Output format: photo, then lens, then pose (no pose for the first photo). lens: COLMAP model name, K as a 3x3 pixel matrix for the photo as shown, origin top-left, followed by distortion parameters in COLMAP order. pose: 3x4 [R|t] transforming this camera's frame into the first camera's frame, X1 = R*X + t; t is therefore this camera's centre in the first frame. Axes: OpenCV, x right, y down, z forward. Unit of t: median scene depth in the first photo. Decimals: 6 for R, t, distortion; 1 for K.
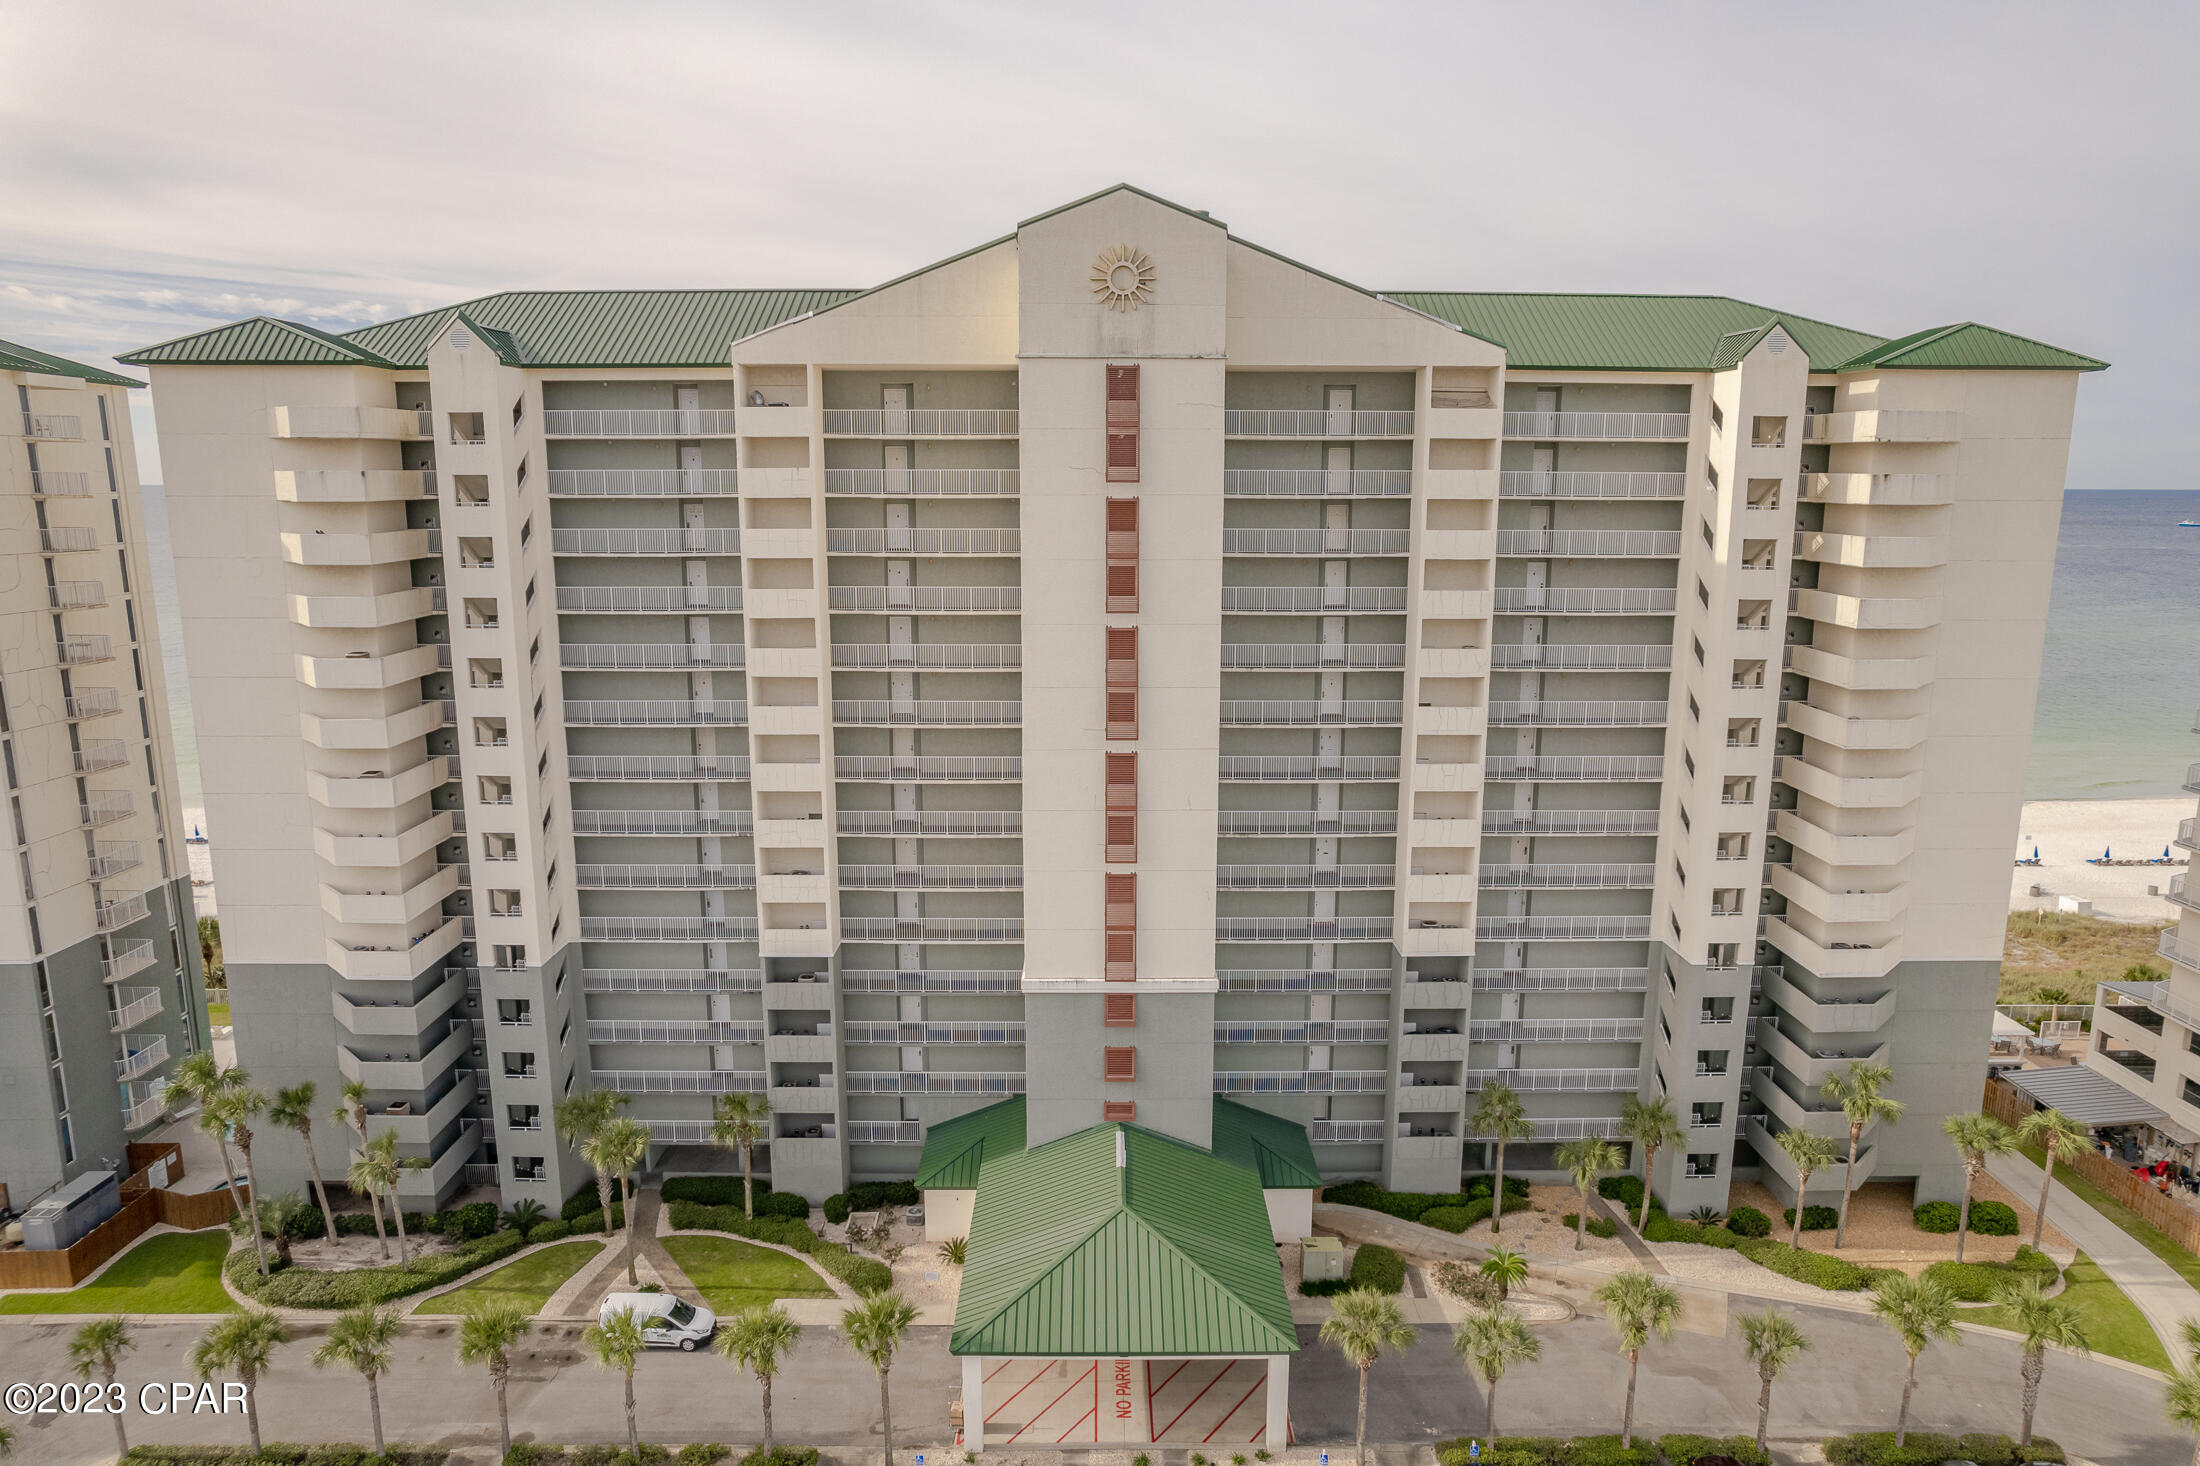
lens RADIAL K [[1407.5, 0, 1109.7], [0, 1407.5, 750.1], [0, 0, 1]] dist [-0.077324, 0.074847]
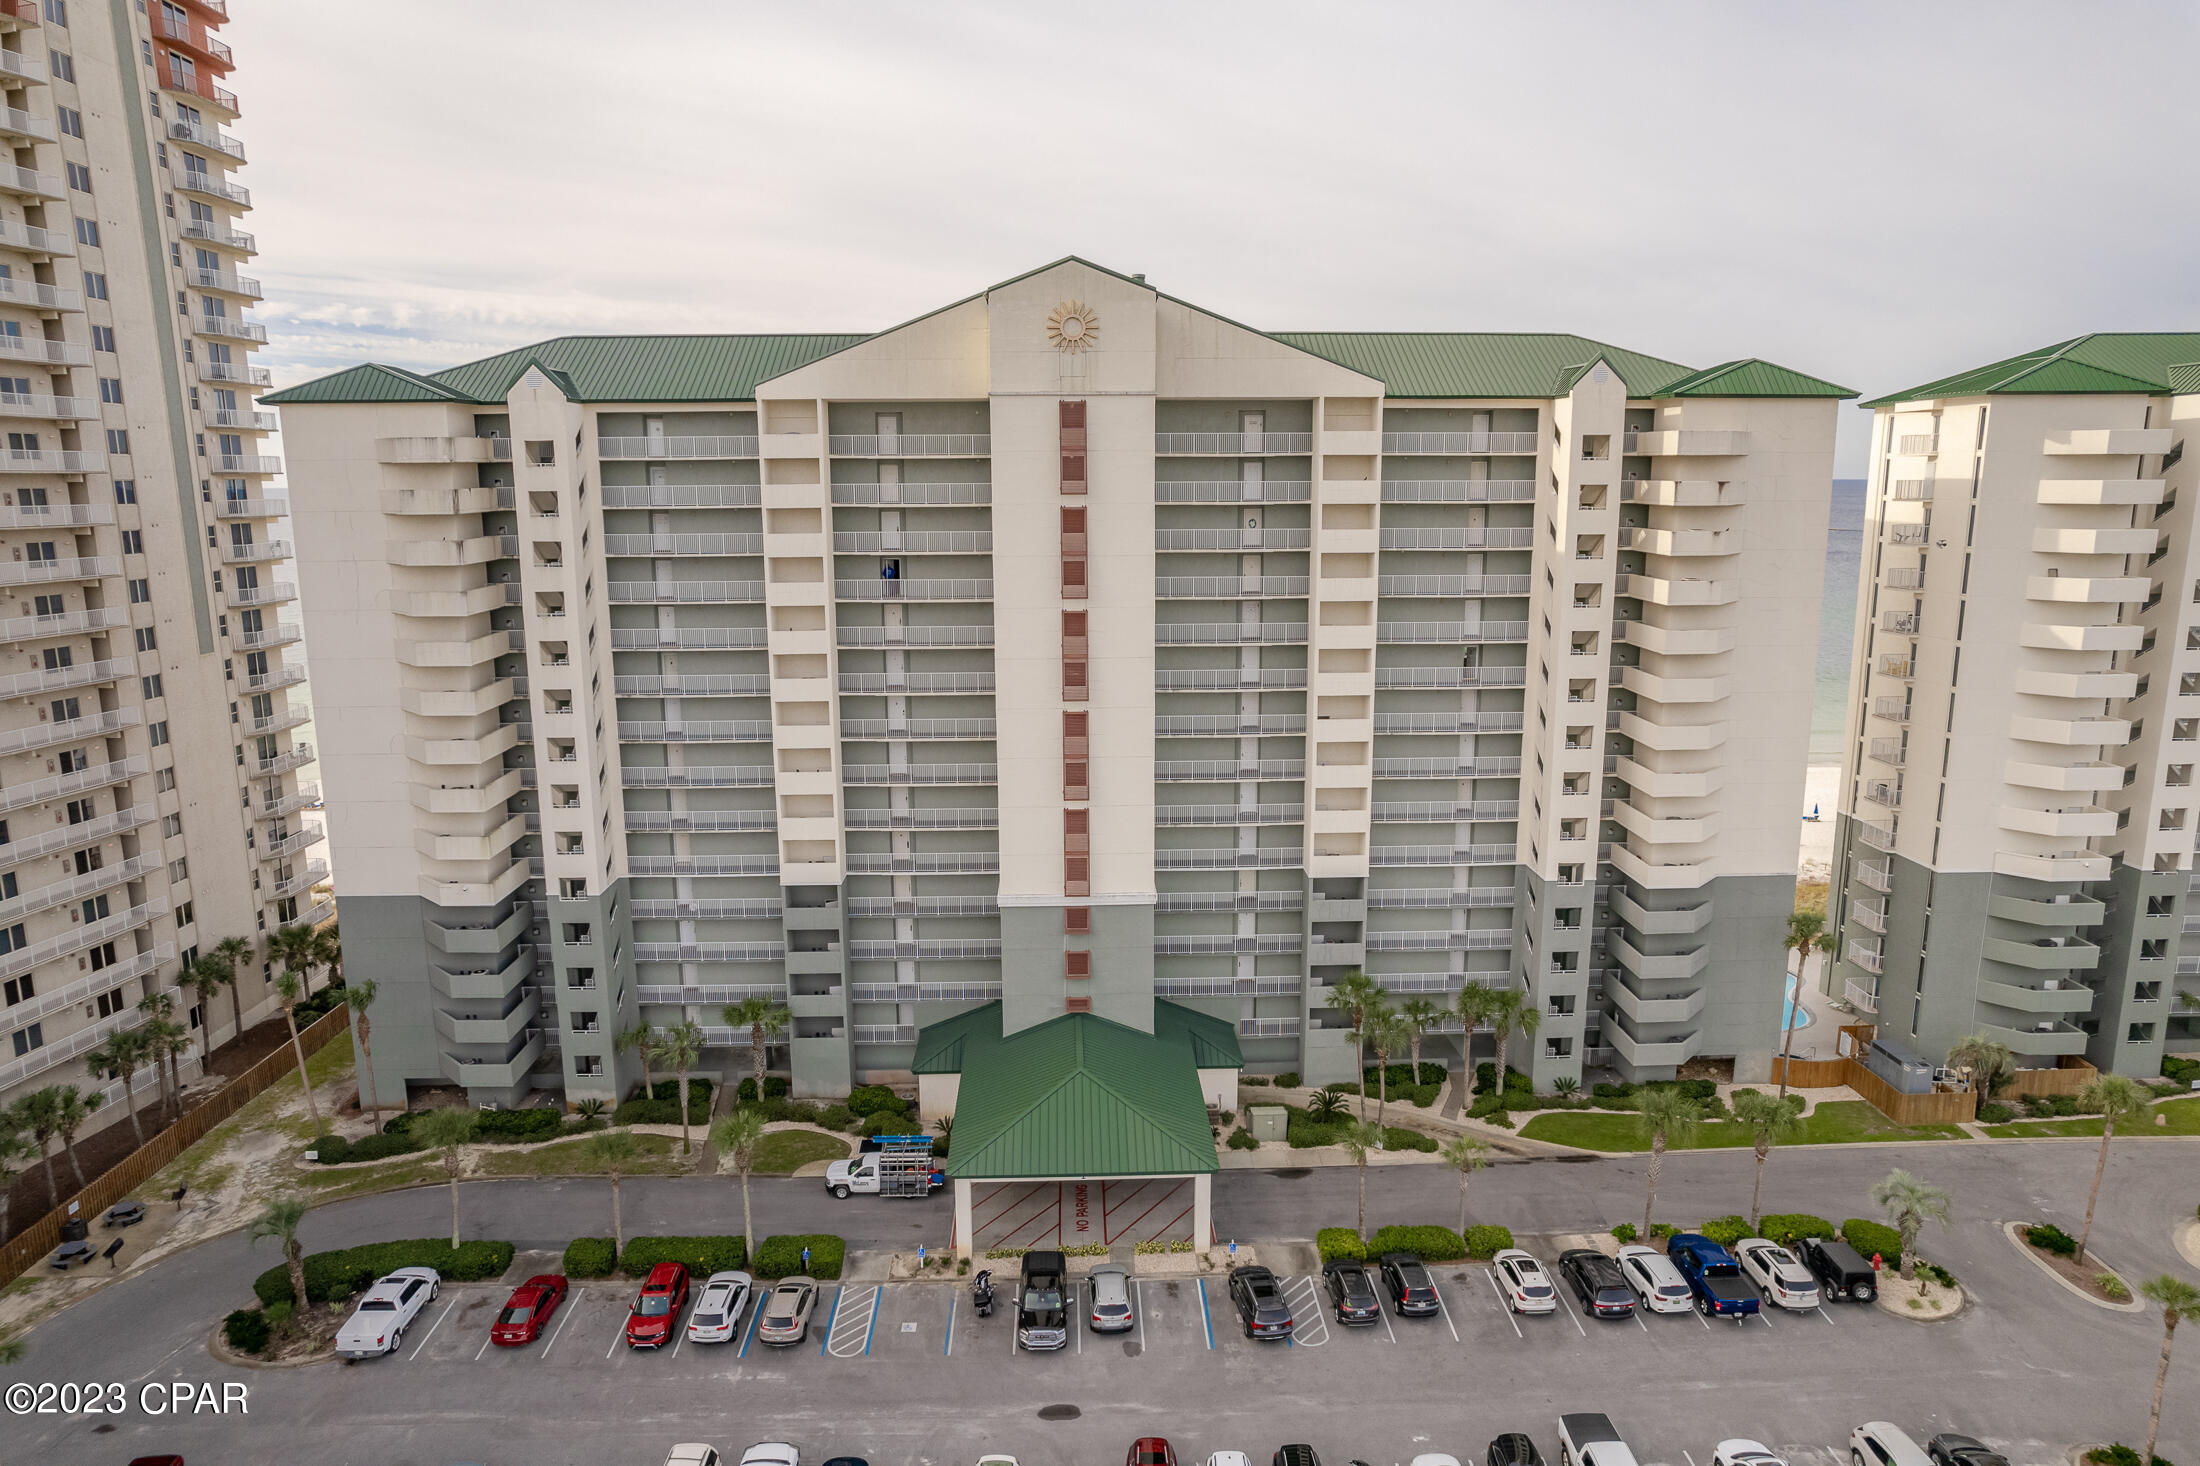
lens RADIAL K [[1407.5, 0, 1109.7], [0, 1407.5, 750.1], [0, 0, 1]] dist [-0.077324, 0.074847]
pose [[0.999677, -0.011685, 0.022577, 0.009020], [0.011583, 0.999922, 0.004653, 0.028547], [-0.022629, -0.004390, 0.999734, -0.222790]]
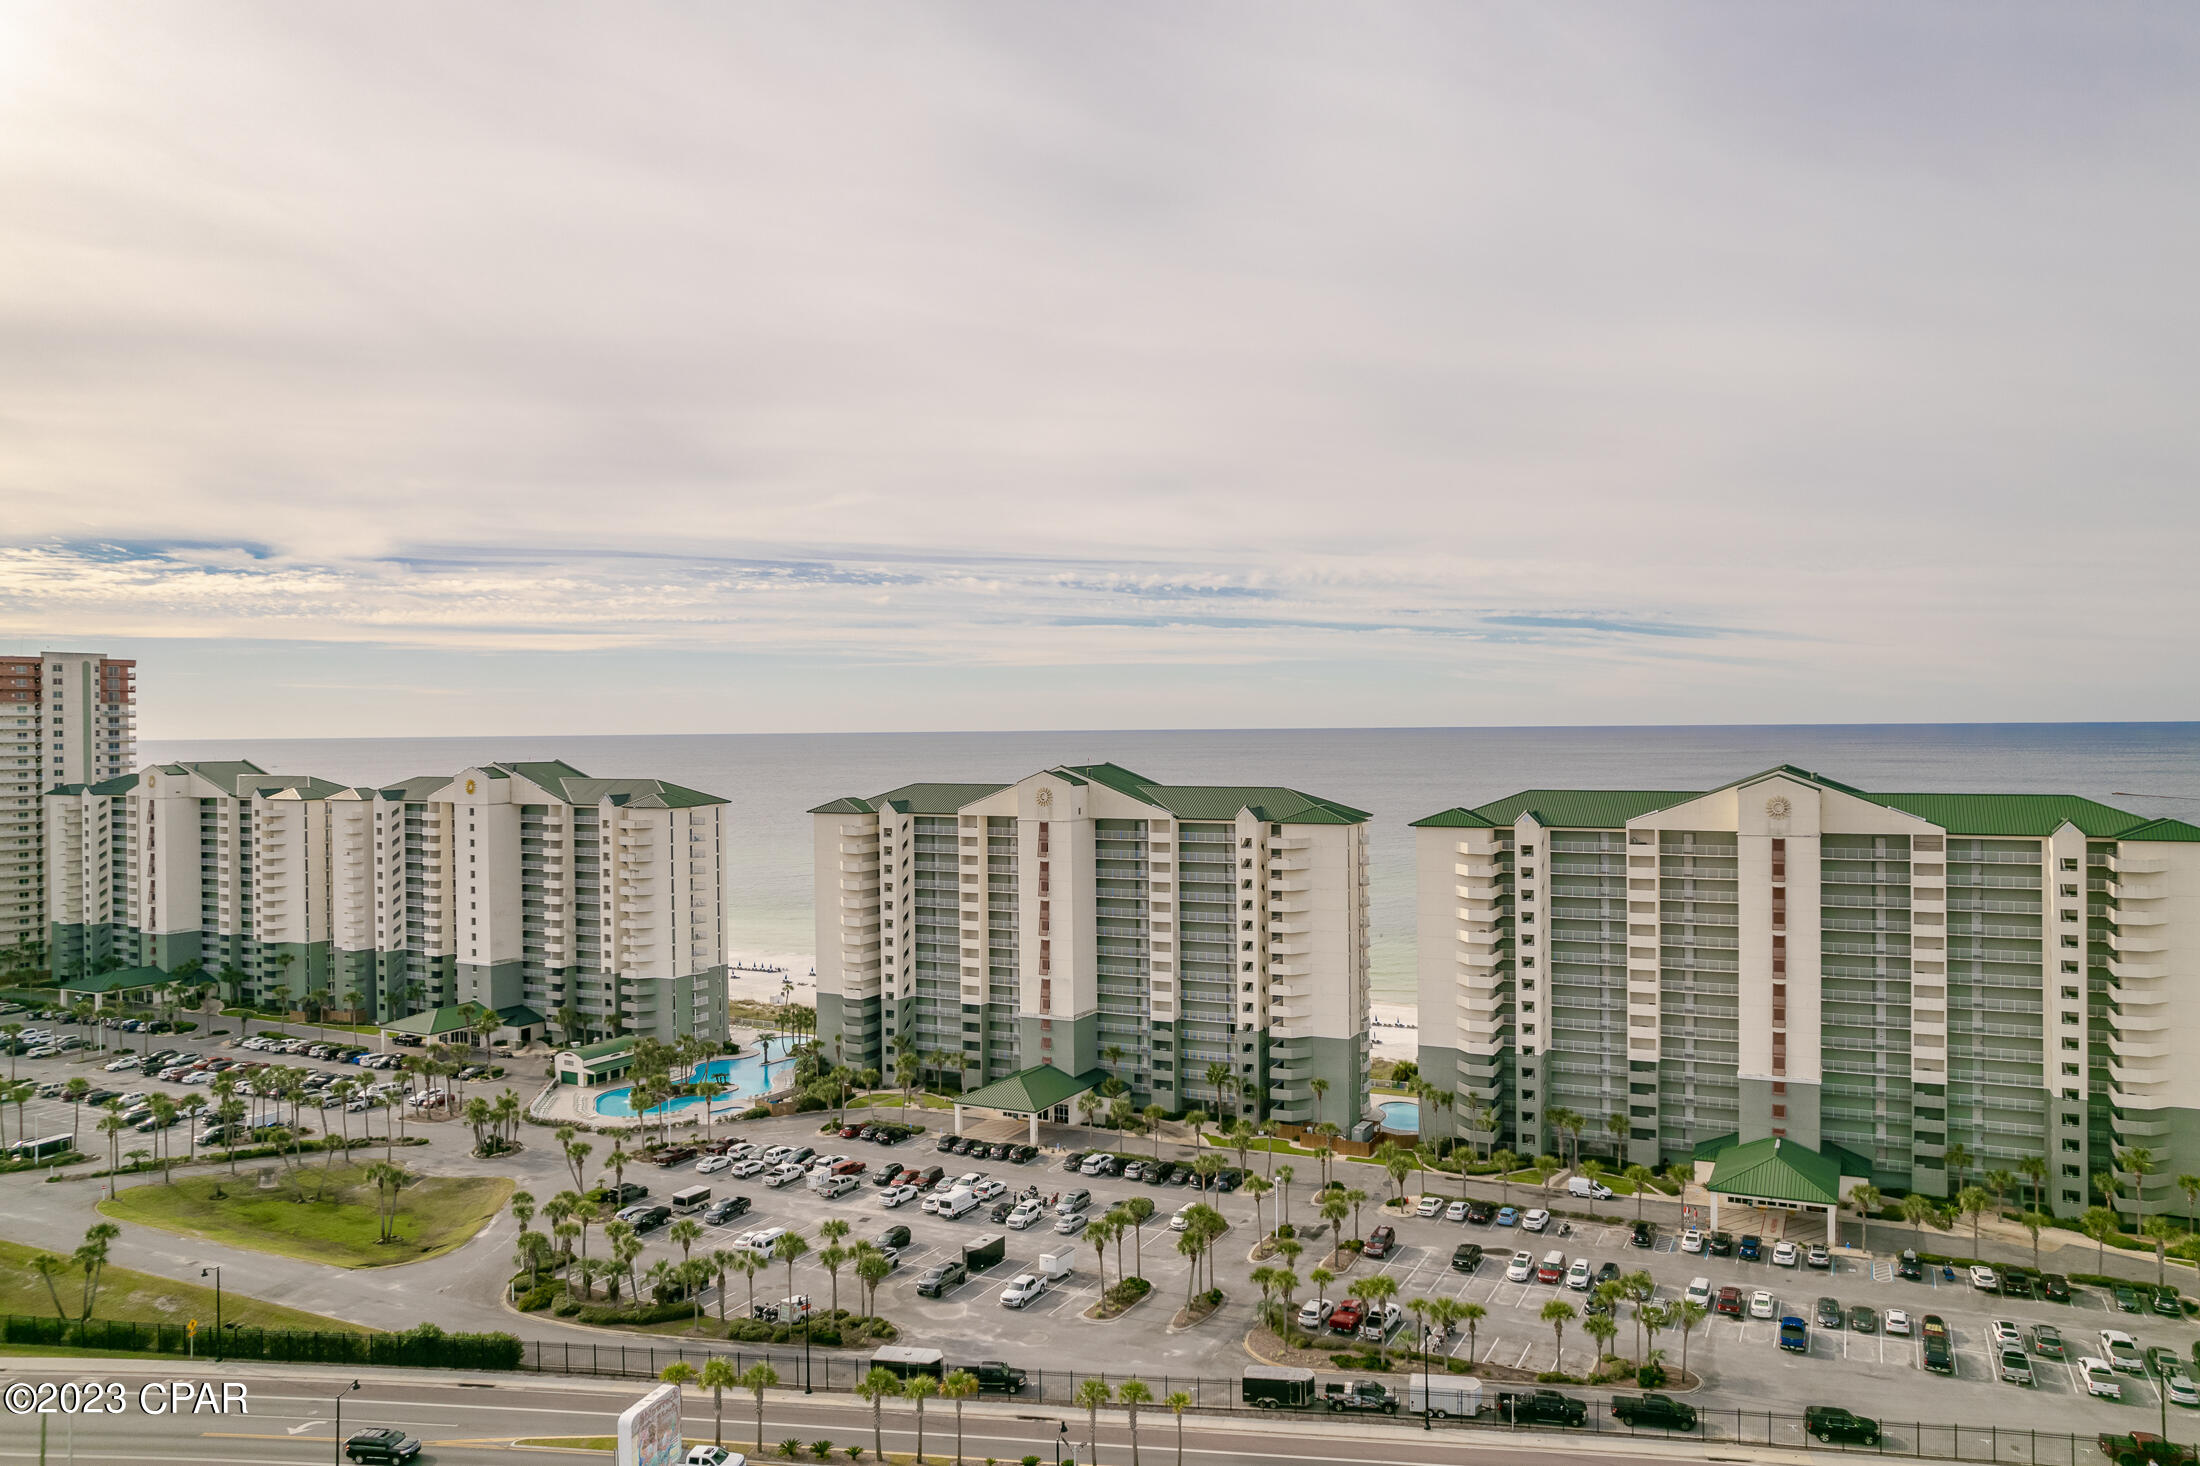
lens RADIAL K [[1456.0, 0, 1190.4], [0, 1456.0, 727.2], [0, 0, 1]] dist [-0.073617, 0.077093]
pose [[0.901553, -0.009665, -0.432561, 0.168620], [-0.069109, 0.983698, -0.166018, 0.047385], [0.427113, 0.179568, 0.886188, -1.753043]]
